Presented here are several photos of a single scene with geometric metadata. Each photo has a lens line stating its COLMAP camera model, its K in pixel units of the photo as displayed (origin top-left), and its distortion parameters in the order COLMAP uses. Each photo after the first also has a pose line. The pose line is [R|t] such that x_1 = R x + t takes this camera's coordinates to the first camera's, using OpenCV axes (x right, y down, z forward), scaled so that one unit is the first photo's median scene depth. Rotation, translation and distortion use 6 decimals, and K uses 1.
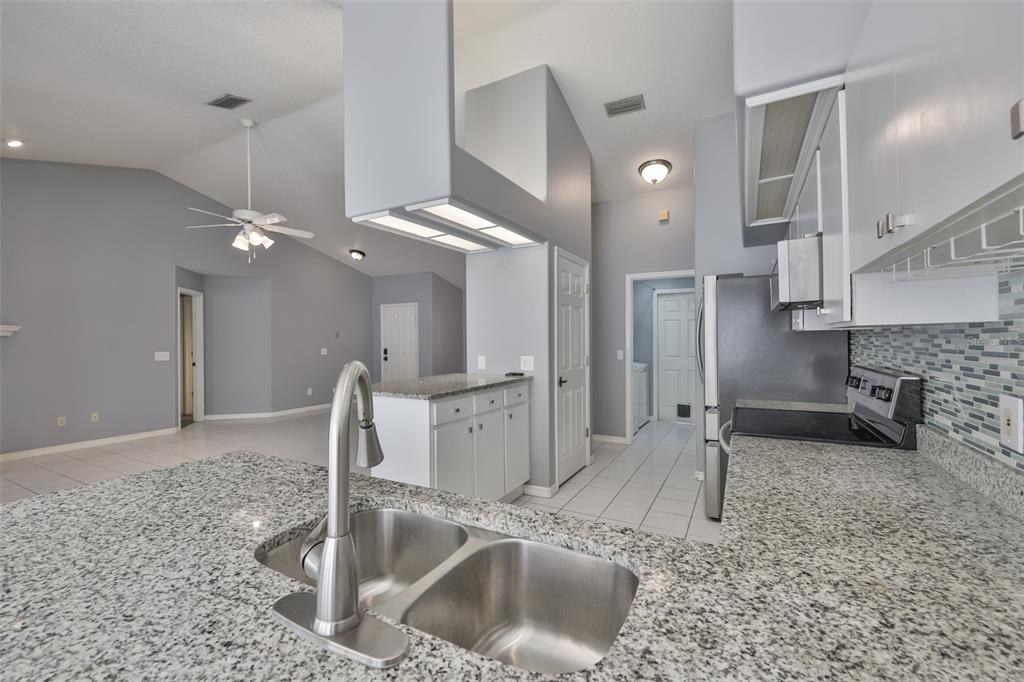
lens RADIAL K [[429.0, 0, 512.2], [0, 429.0, 334.6], [0, 0, 1]] dist [0.000380, 0.000066]
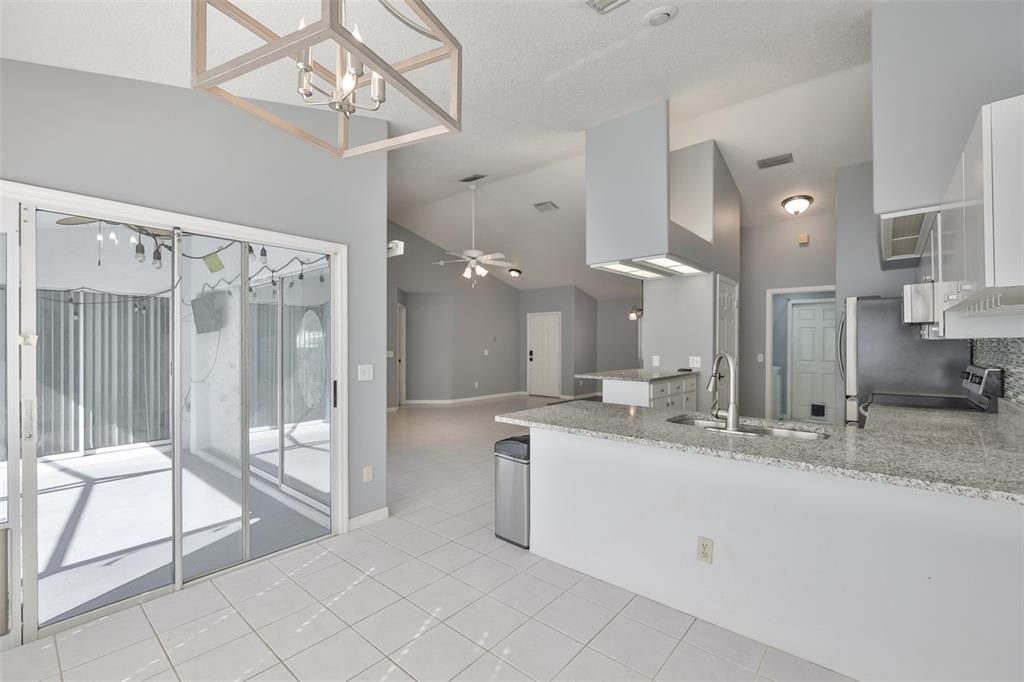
lens RADIAL K [[438.7, 0, 512.0], [0, 438.7, 341.0], [0, 0, 1]] dist [-0.000924, 0.000165]
pose [[0.978265, 0.006814, -0.207246, -0.240152], [-0.005586, 0.999963, 0.006513, -0.004270], [0.207283, -0.005214, 0.978267, -0.460684]]
